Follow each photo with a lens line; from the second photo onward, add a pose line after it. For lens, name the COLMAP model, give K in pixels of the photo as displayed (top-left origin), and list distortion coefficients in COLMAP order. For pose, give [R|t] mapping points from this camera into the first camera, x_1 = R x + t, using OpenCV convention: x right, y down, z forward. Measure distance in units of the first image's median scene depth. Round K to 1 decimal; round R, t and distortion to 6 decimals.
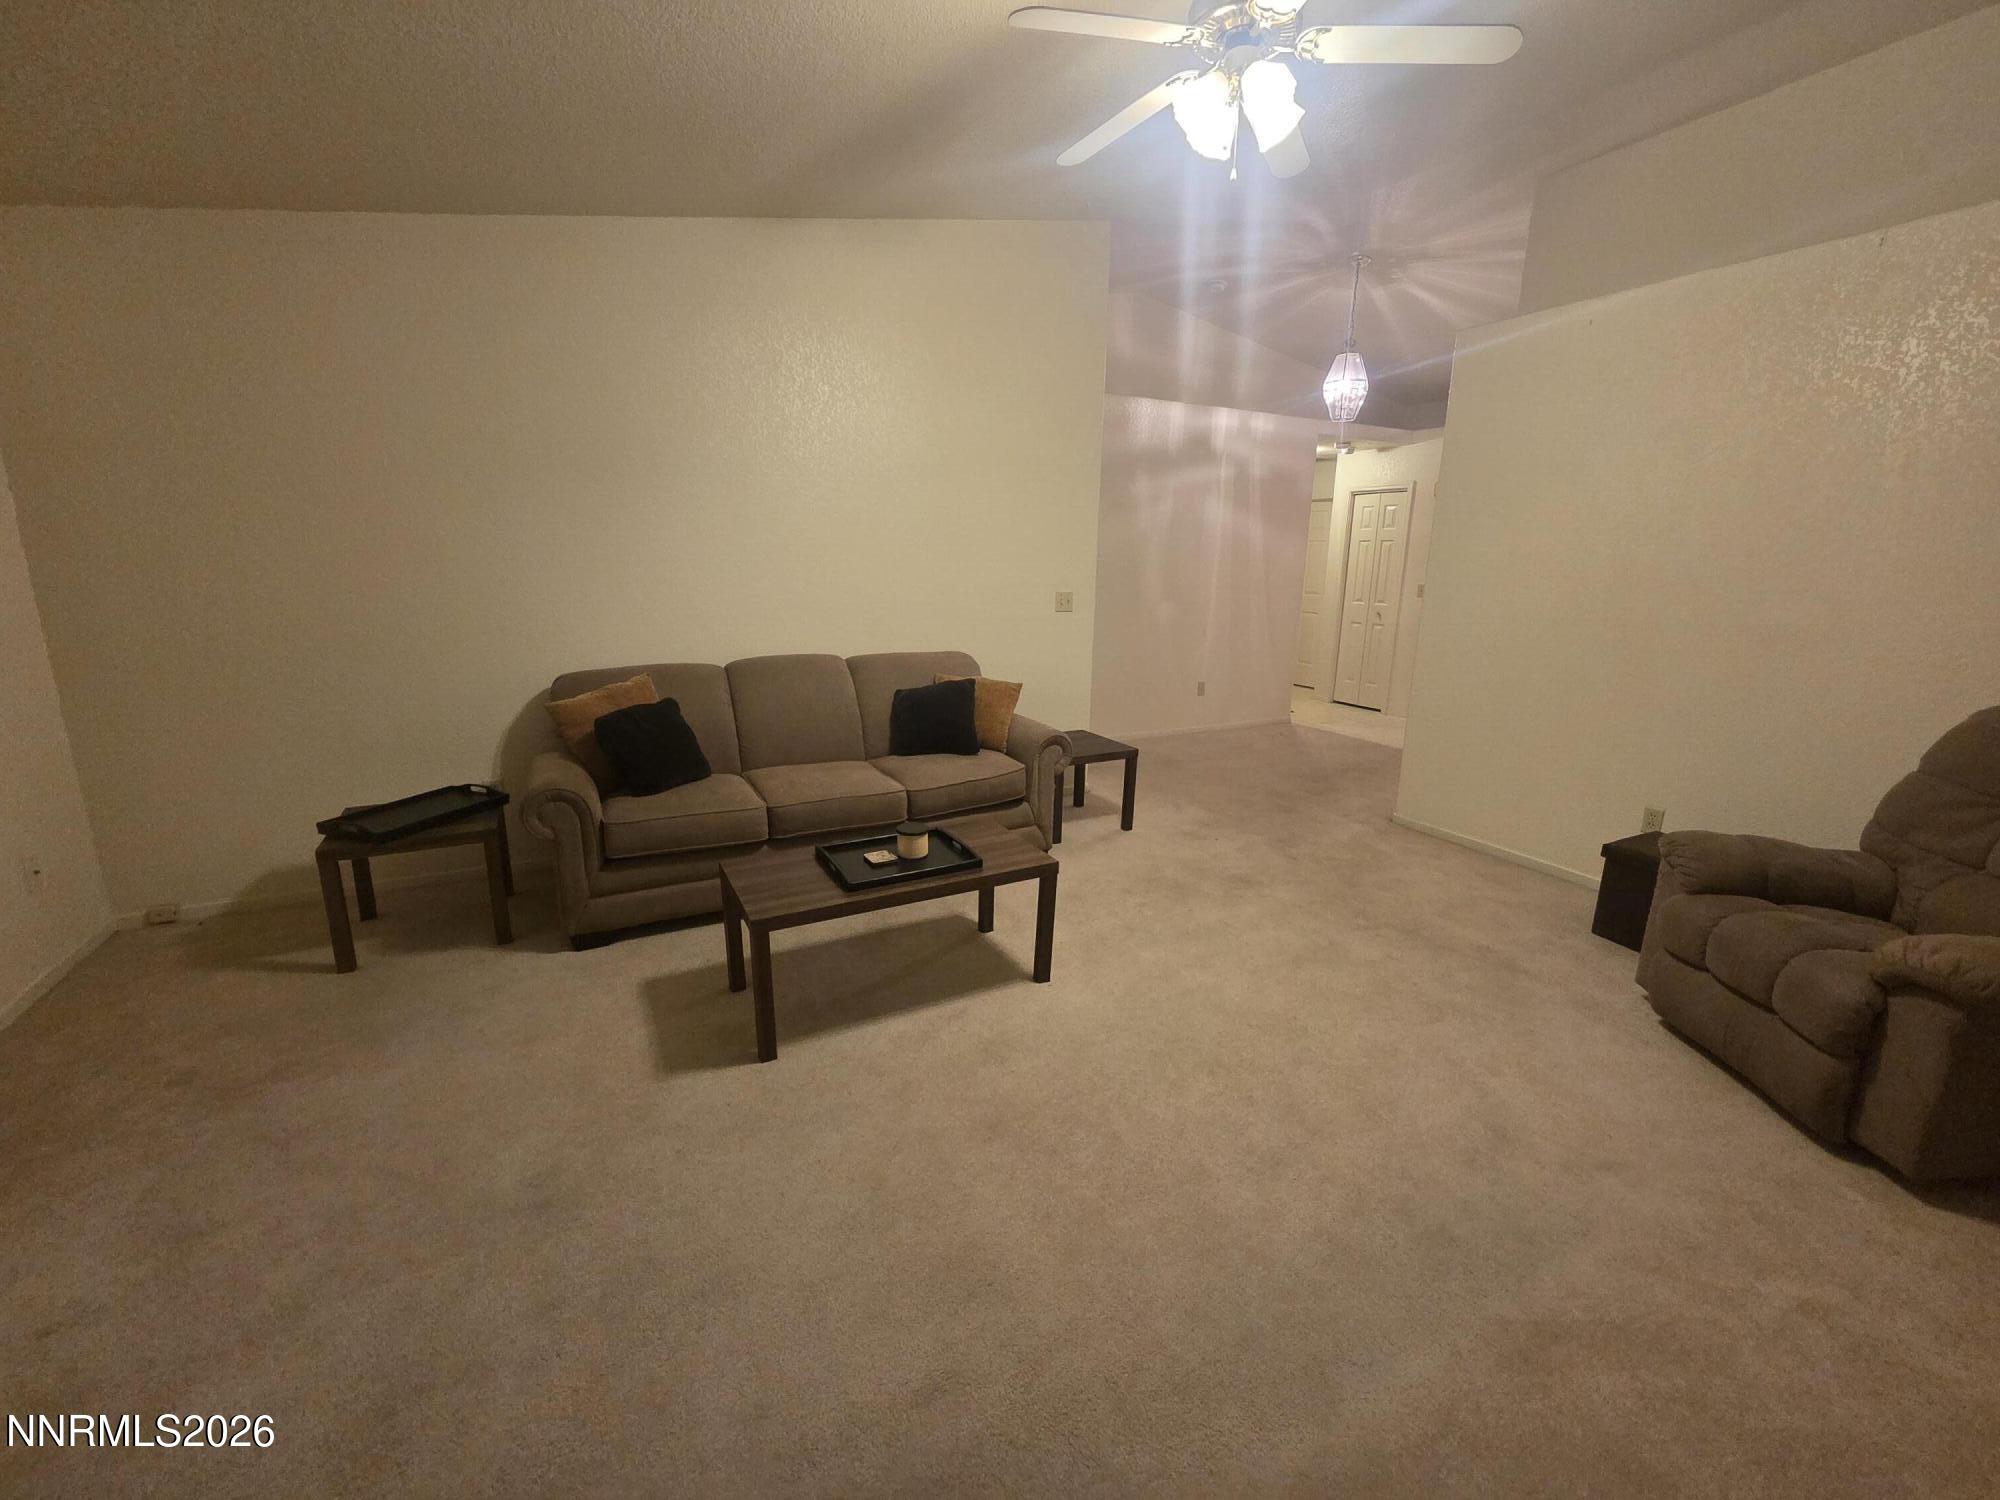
lens RADIAL K [[819.7, 0, 995.8], [0, 819.7, 739.9], [0, 0, 1]] dist [0.002231, 0.000137]
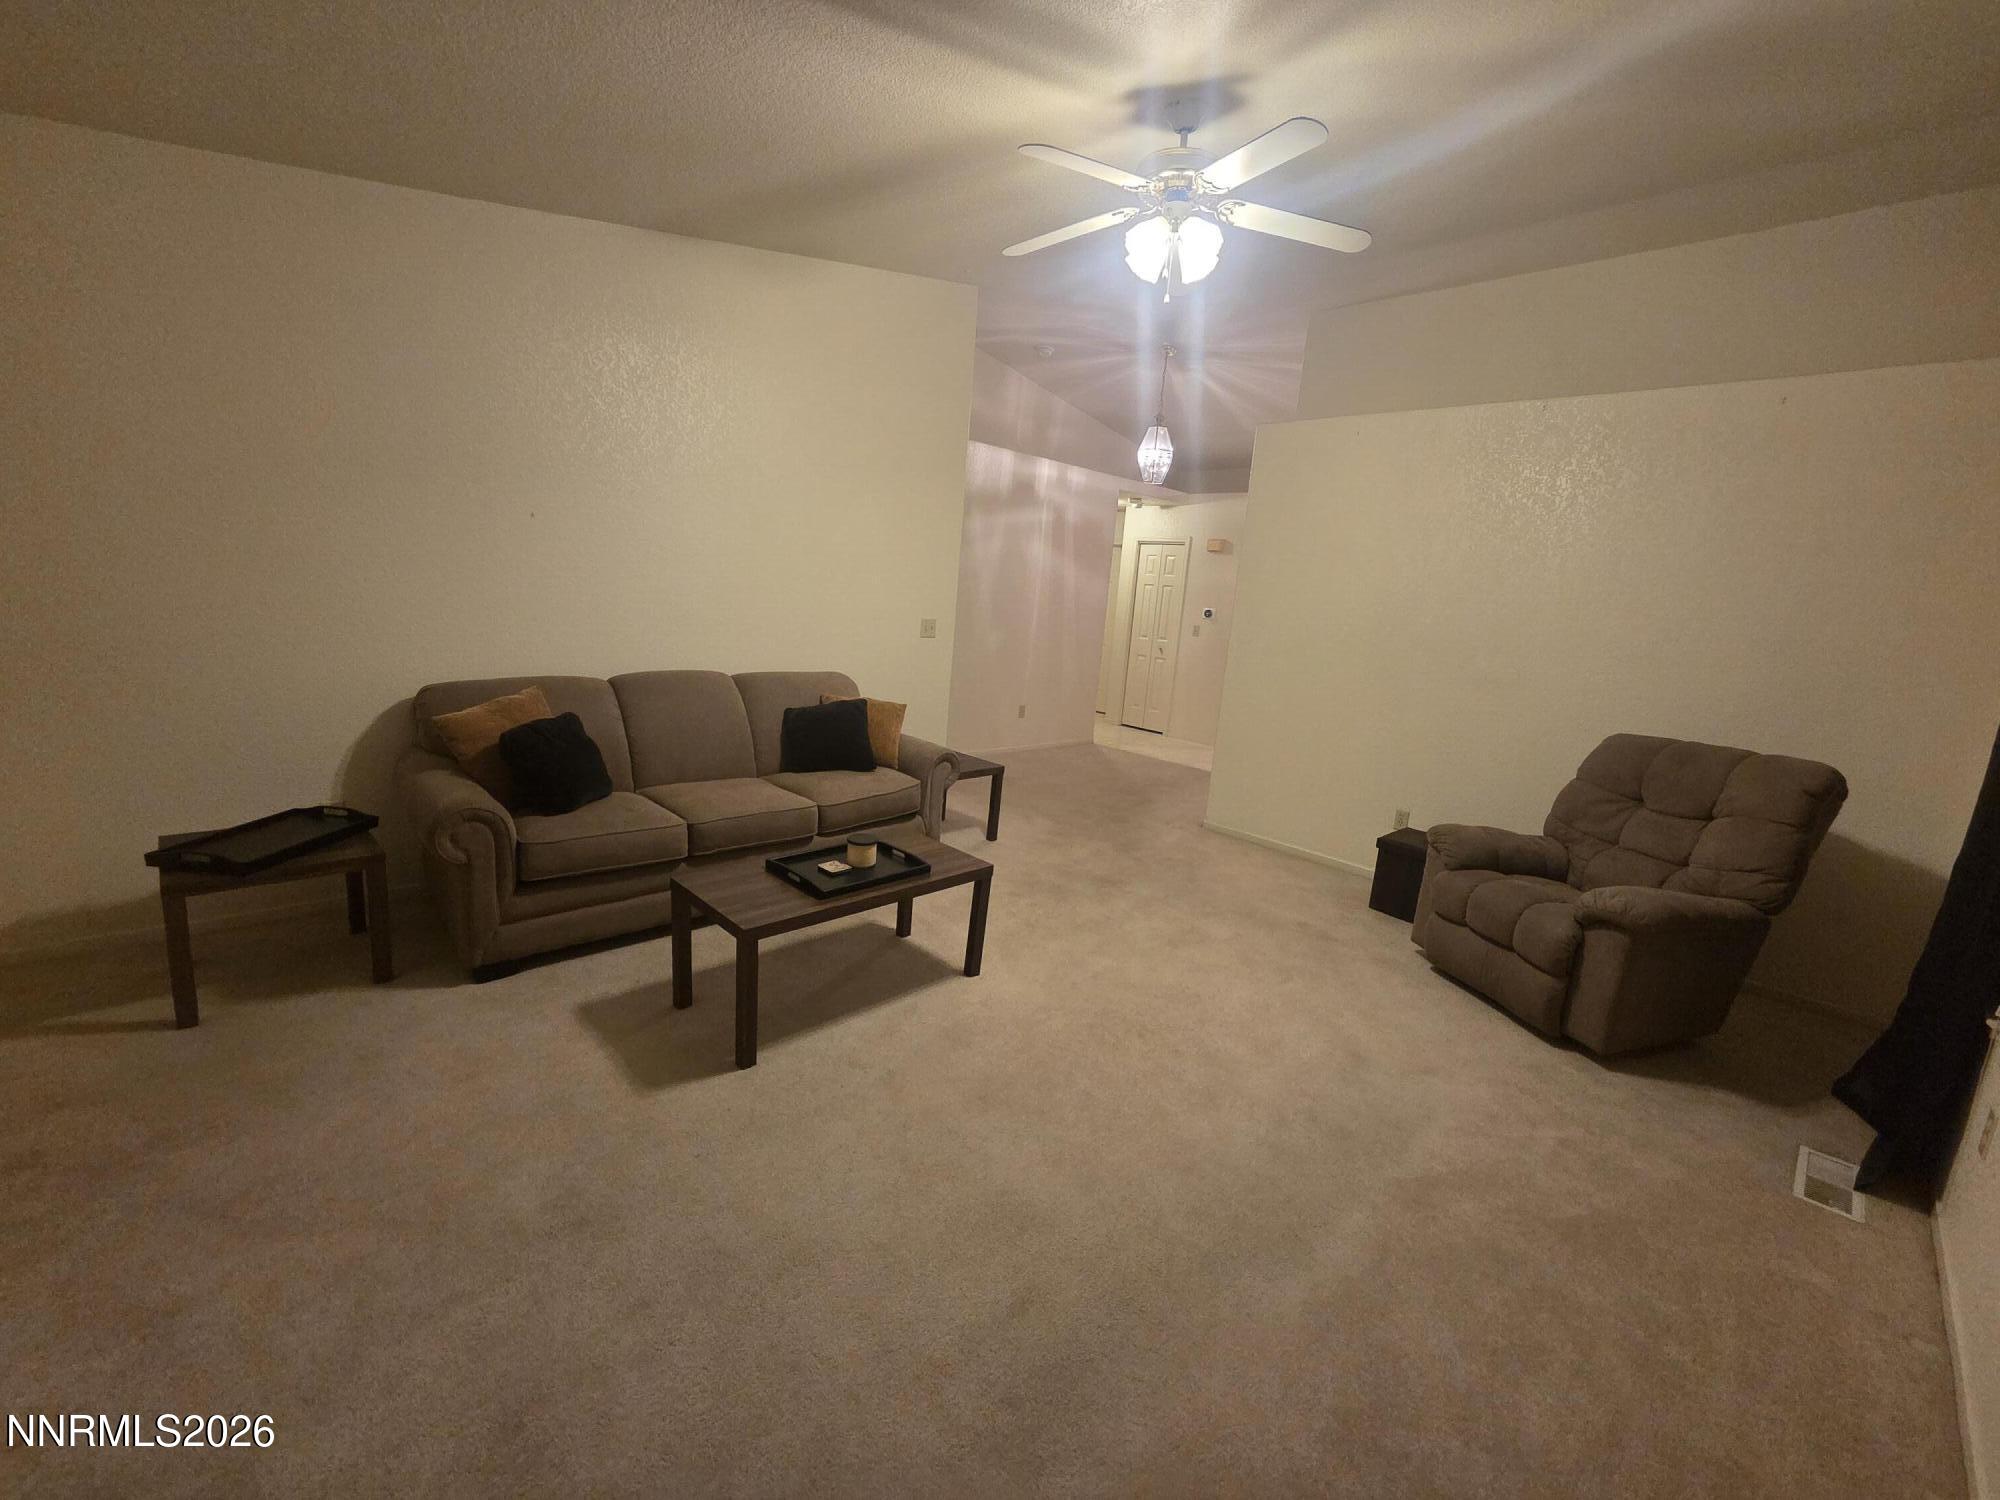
lens RADIAL K [[819.7, 0, 995.8], [0, 819.7, 739.9], [0, 0, 1]] dist [0.002231, 0.000137]
pose [[0.957069, 0.006982, 0.289777, -0.222347], [0.000315, 0.999684, -0.025128, 0.005439], [-0.289861, 0.024141, 0.956764, -0.066296]]
